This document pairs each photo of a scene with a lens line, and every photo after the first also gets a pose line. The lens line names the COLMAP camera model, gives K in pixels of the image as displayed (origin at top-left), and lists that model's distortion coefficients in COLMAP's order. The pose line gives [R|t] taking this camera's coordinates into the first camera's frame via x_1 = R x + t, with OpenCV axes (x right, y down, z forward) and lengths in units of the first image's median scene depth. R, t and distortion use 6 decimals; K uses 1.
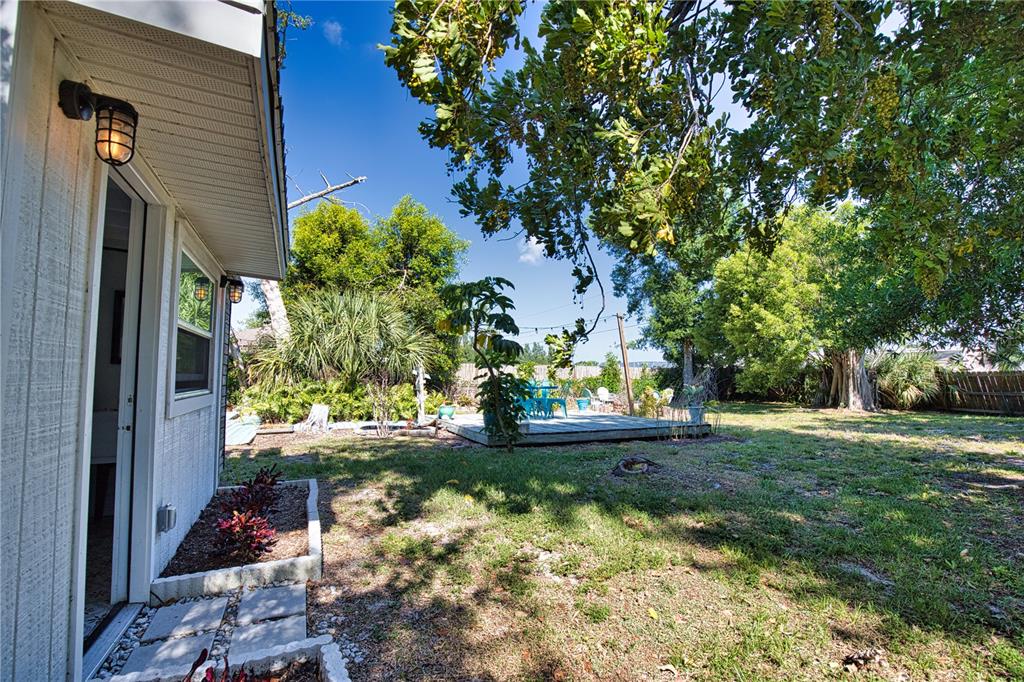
lens RADIAL K [[467.8, 0, 520.1], [0, 467.8, 339.1], [0, 0, 1]] dist [-0.034672, 0.006897]
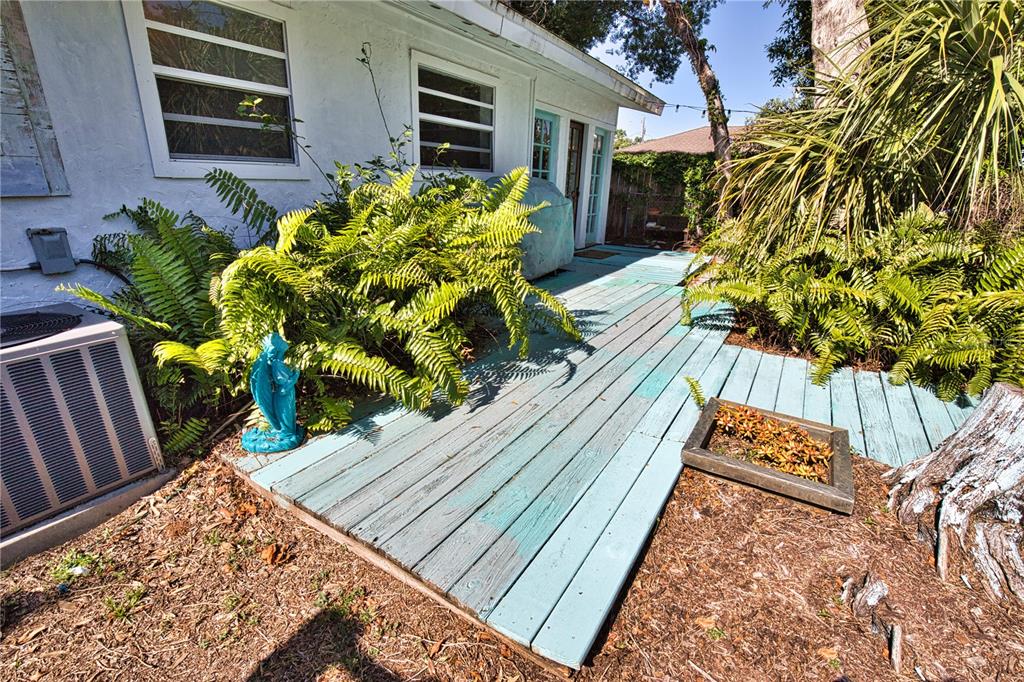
lens RADIAL K [[467.8, 0, 512.8], [0, 467.8, 343.5], [0, 0, 1]] dist [-0.034672, 0.006897]
pose [[0.550630, 0.296804, -0.780202, -0.264880], [0.031383, 0.926632, 0.374657, 0.034381], [0.834160, -0.230783, 0.500916, 0.482125]]
